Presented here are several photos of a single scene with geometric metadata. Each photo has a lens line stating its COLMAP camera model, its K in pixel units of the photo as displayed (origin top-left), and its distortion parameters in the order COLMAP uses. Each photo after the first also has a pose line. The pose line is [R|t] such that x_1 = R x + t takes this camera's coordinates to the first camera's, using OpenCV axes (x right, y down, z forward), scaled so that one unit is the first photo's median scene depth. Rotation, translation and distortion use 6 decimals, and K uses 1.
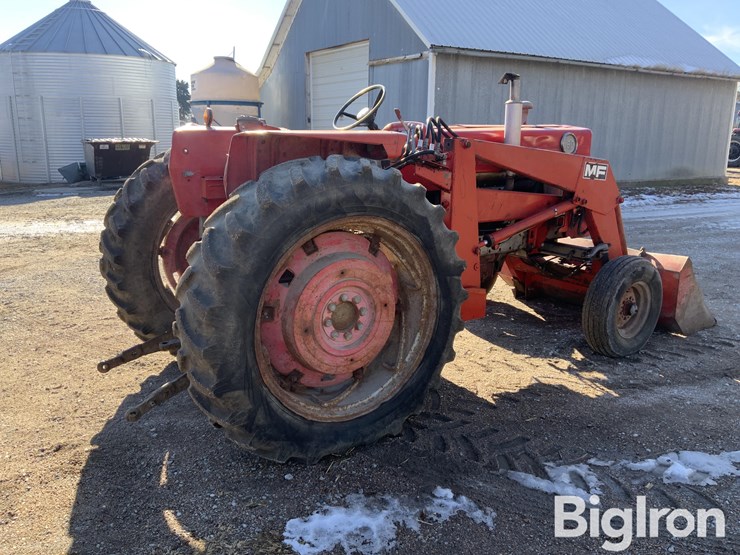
lens RADIAL K [[618.1, 0, 368.5], [0, 618.1, 279.4], [0, 0, 1]] dist [0.053940, -0.099718]
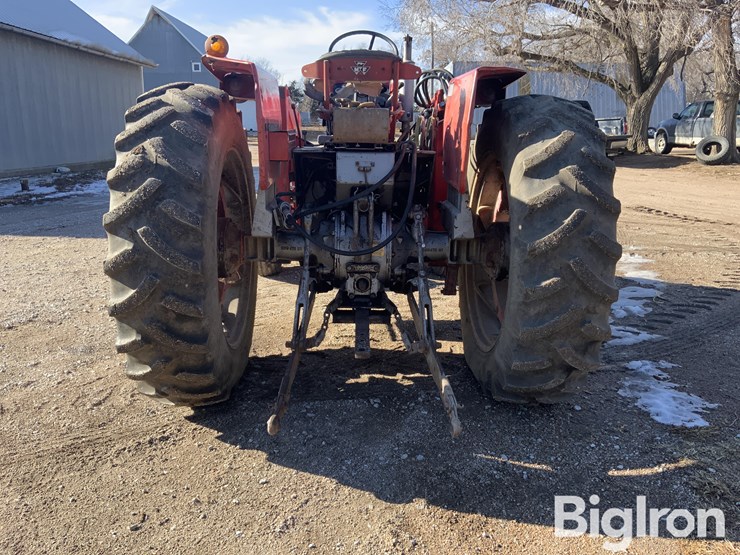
lens RADIAL K [[618.1, 0, 368.7], [0, 618.1, 275.8], [0, 0, 1]] dist [0.053940, -0.099718]
pose [[0.512927, -0.206712, 0.833172, -0.959422], [0.200019, 0.972639, 0.118176, -0.066988], [-0.834804, 0.106035, 0.540239, 0.619944]]
